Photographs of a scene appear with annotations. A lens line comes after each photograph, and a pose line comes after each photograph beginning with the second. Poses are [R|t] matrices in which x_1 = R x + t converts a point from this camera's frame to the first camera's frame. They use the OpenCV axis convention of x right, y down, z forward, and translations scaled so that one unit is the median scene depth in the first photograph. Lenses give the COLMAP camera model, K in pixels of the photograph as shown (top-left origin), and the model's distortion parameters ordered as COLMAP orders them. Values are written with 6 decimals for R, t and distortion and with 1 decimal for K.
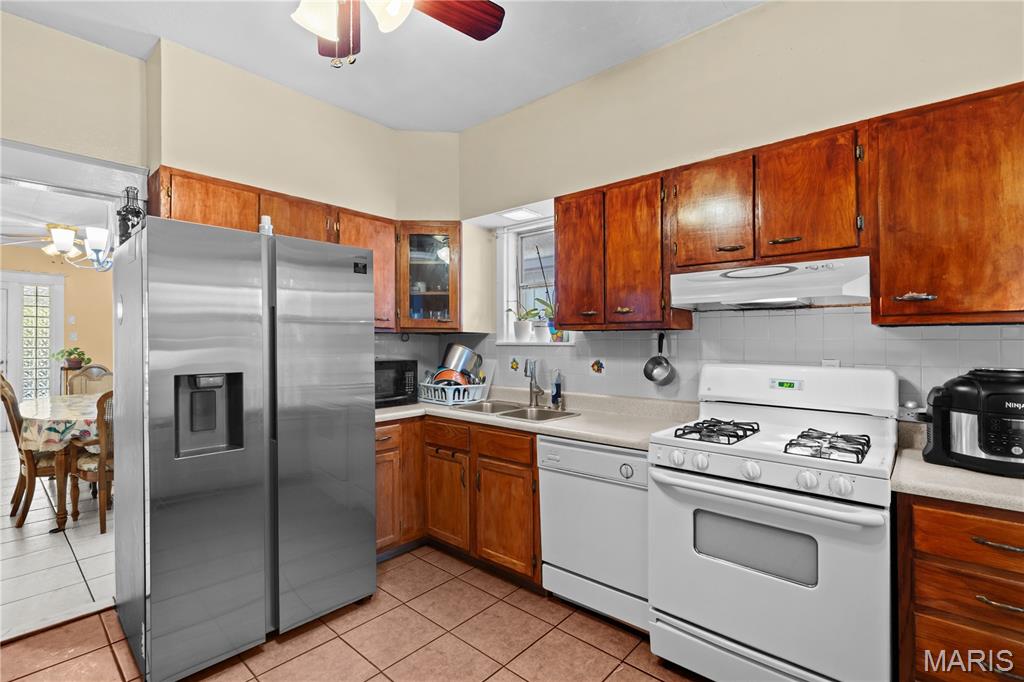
lens RADIAL K [[466.2, 0, 514.1], [0, 466.2, 338.9], [0, 0, 1]] dist [0.005608, 0.000186]
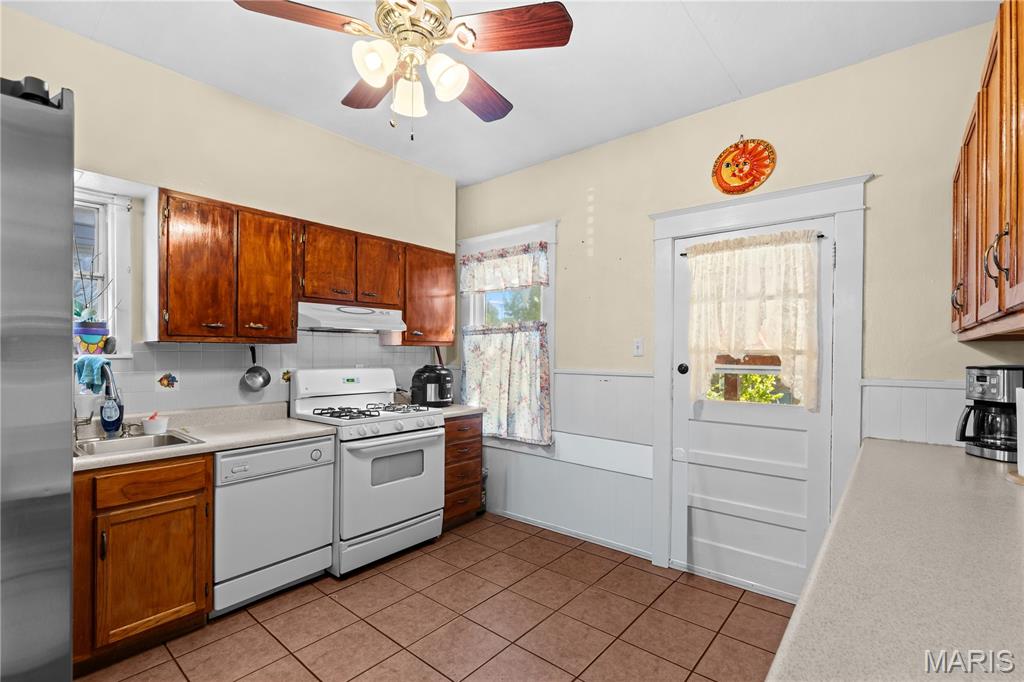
lens RADIAL K [[466.2, 0, 514.5], [0, 466.2, 348.2], [0, 0, 1]] dist [0.005608, 0.000186]
pose [[-0.020686, 0.003384, 0.999780, -0.913106], [-0.013076, 0.999908, -0.003655, -0.012672], [-0.999701, -0.013149, -0.020640, 0.412446]]
